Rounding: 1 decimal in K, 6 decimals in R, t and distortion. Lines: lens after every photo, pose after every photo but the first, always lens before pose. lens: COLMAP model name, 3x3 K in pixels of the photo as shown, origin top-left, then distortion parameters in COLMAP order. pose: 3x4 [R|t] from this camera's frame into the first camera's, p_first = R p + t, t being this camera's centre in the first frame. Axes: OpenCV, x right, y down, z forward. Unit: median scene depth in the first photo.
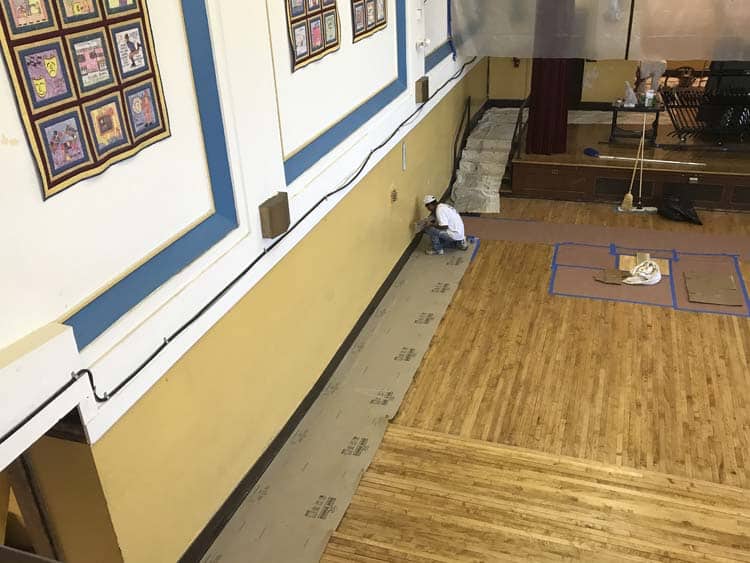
lens RADIAL K [[703.1, 0, 375.0], [0, 703.1, 281.5], [0, 0, 1]] dist [0.012566, -0.019402]
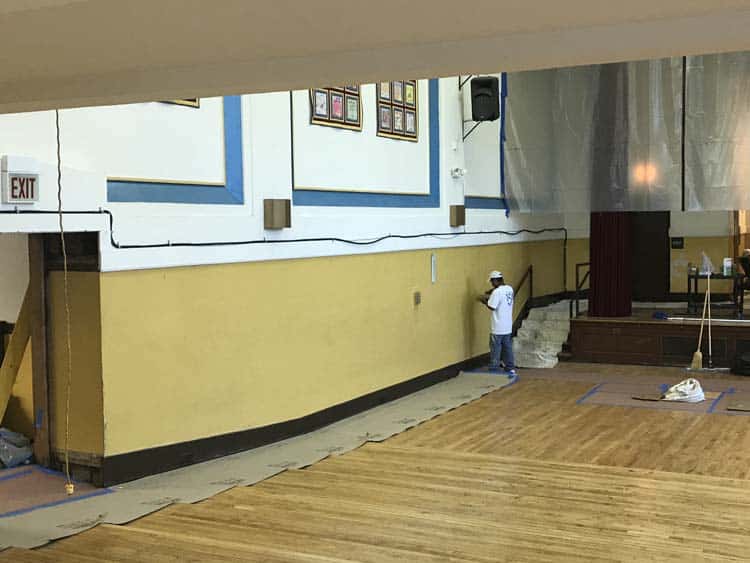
lens RADIAL K [[983.6, 0, 375.0], [0, 983.6, 281.5], [0, 0, 1]] dist [0.243426, -1.266679]
pose [[0.988640, 0.038930, -0.145174, 0.167680], [-0.094513, 0.912037, -0.399069, 0.414889], [0.116868, 0.408257, 0.905355, -0.278023]]
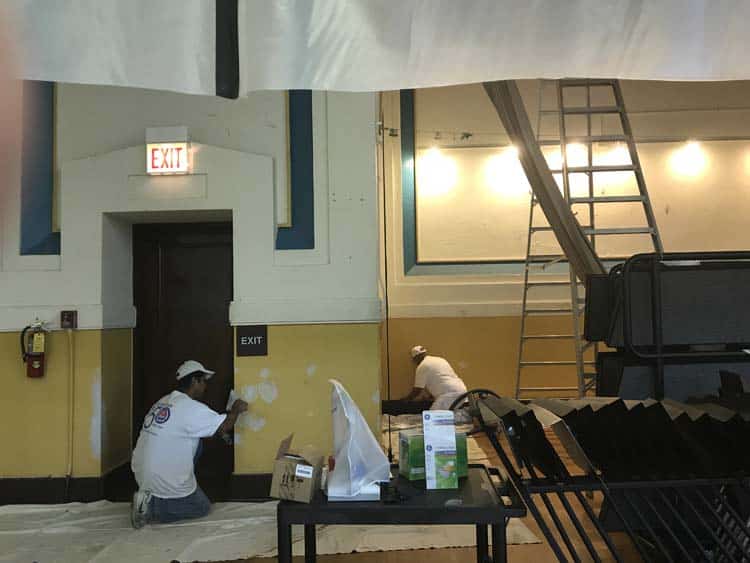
lens RADIAL K [[661.1, 0, 375.0], [0, 661.1, 281.5], [0, 0, 1]] dist [0.003136, 0.001517]
pose [[0.956076, 0.044951, 0.289651, 0.410876], [0.109377, 0.862086, -0.494818, -0.274634], [-0.271946, 0.504765, 0.819303, 1.079443]]
